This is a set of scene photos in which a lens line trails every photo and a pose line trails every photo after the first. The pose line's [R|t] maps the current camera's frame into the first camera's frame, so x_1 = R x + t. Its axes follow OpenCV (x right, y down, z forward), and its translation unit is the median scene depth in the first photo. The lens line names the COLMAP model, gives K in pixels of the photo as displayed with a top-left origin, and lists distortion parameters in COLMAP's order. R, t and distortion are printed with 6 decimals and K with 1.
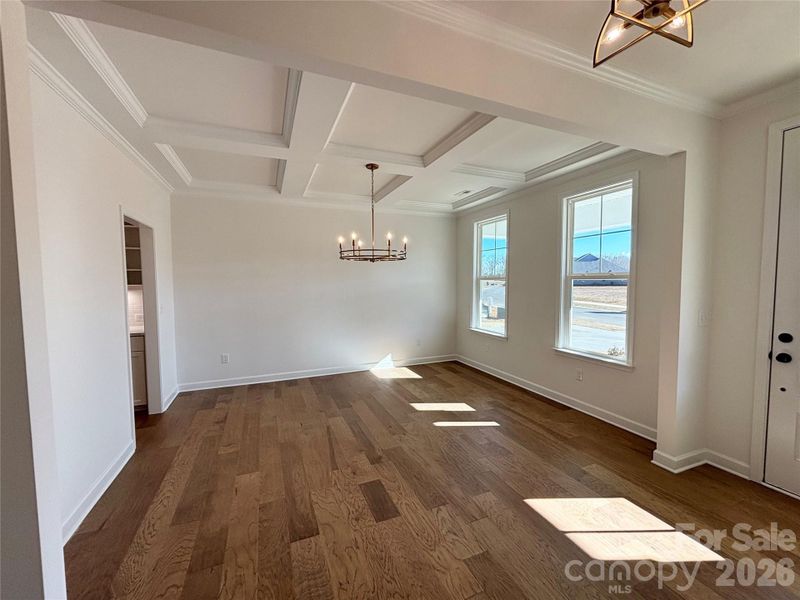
lens RADIAL K [[326.2, 0, 395.7], [0, 326.2, 300.8], [0, 0, 1]] dist [-0.001778, -0.000904]
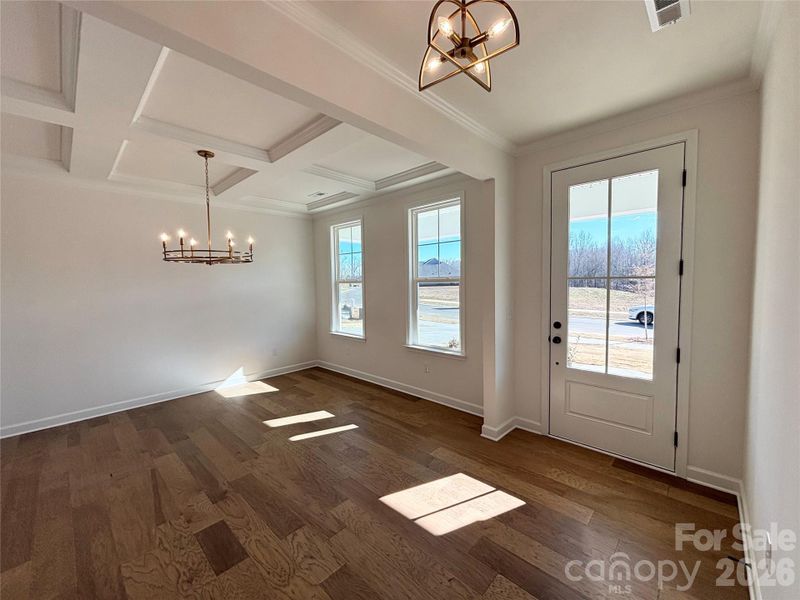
lens RADIAL K [[326.2, 0, 397.9], [0, 326.2, 299.6], [0, 0, 1]] dist [-0.001778, -0.000904]
pose [[0.912674, -0.033314, 0.407328, 0.033196], [0.037377, 0.999299, -0.002019, -0.008877], [-0.406975, 0.017068, 0.913280, 0.020161]]
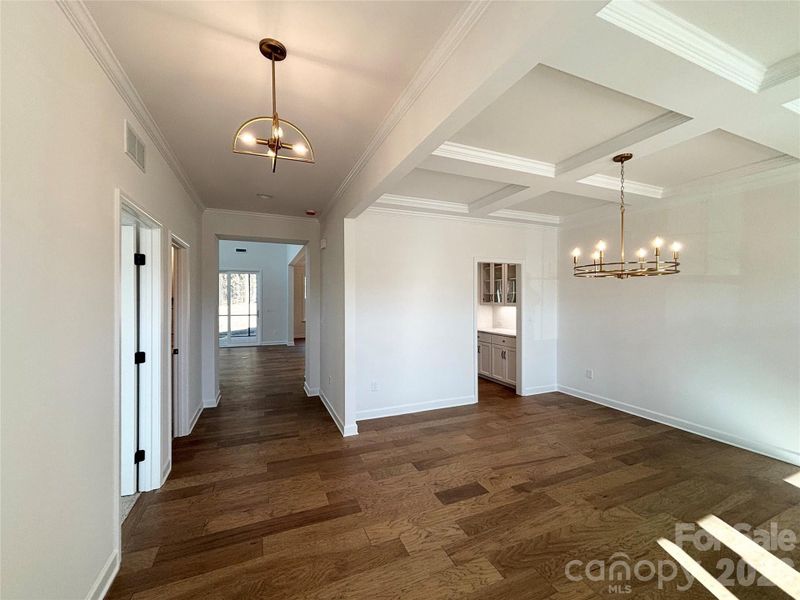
lens RADIAL K [[326.2, 0, 398.5], [0, 326.2, 301.8], [0, 0, 1]] dist [-0.001778, -0.000904]
pose [[0.008993, 0.014989, -0.999847, 0.814257], [-0.063855, 0.997855, 0.014385, -0.049088], [0.997919, 0.063716, 0.009931, 0.545133]]
